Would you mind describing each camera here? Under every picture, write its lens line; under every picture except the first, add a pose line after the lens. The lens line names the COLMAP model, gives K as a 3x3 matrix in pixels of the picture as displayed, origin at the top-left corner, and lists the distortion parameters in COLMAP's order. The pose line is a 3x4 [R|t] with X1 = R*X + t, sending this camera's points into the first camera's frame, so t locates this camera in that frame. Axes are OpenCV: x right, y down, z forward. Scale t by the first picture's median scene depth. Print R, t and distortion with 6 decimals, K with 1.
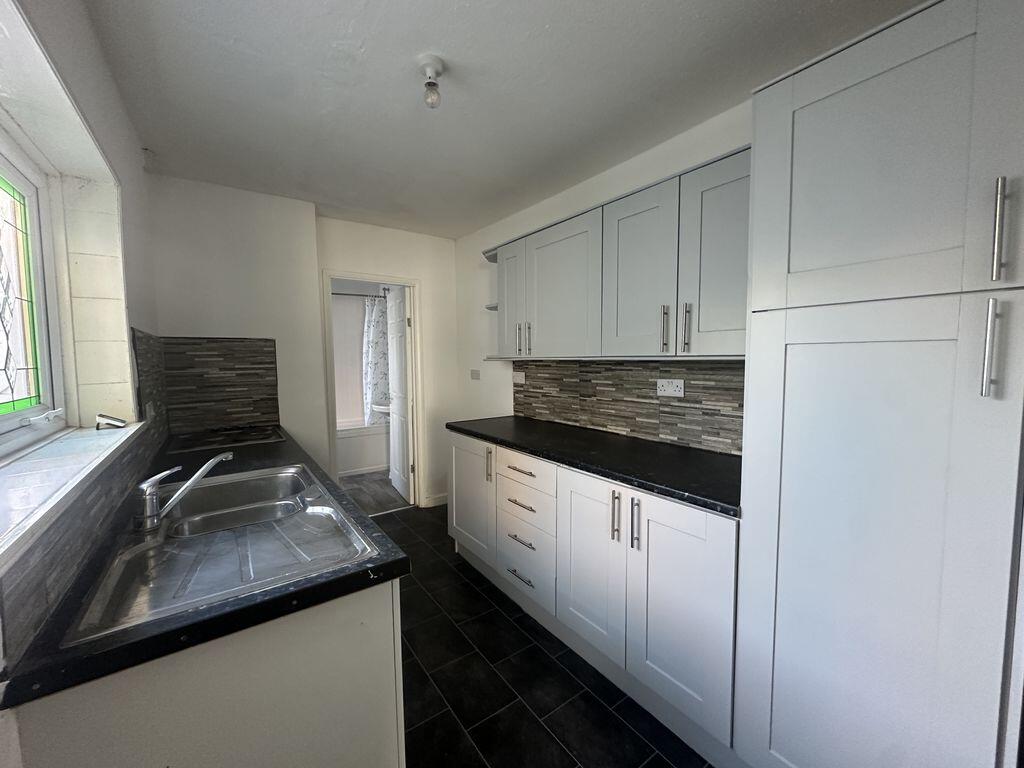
lens RADIAL K [[407.9, 0, 511.7], [0, 407.9, 385.5], [0, 0, 1]] dist [-0.004798, 0.000581]
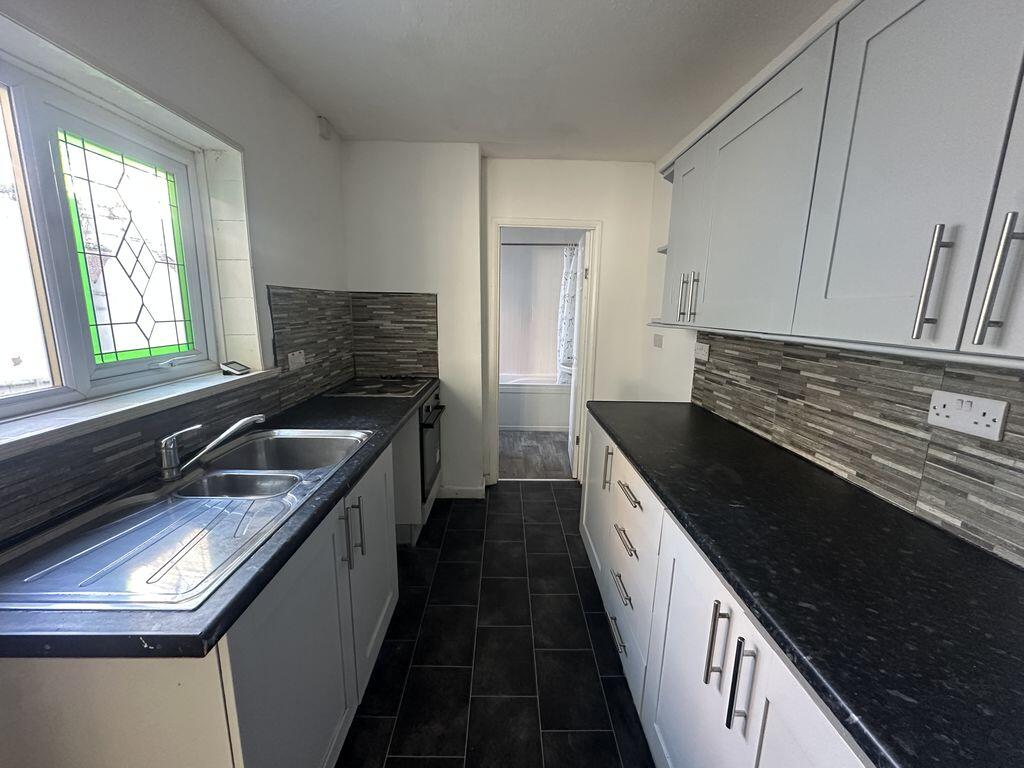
lens RADIAL K [[407.9, 0, 511.7], [0, 407.9, 385.5], [0, 0, 1]] dist [-0.004798, 0.000581]
pose [[0.820884, 0.132818, -0.555436, 0.186208], [-0.067300, 0.988301, 0.136863, -0.045055], [0.567116, -0.074968, 0.820219, 0.289020]]
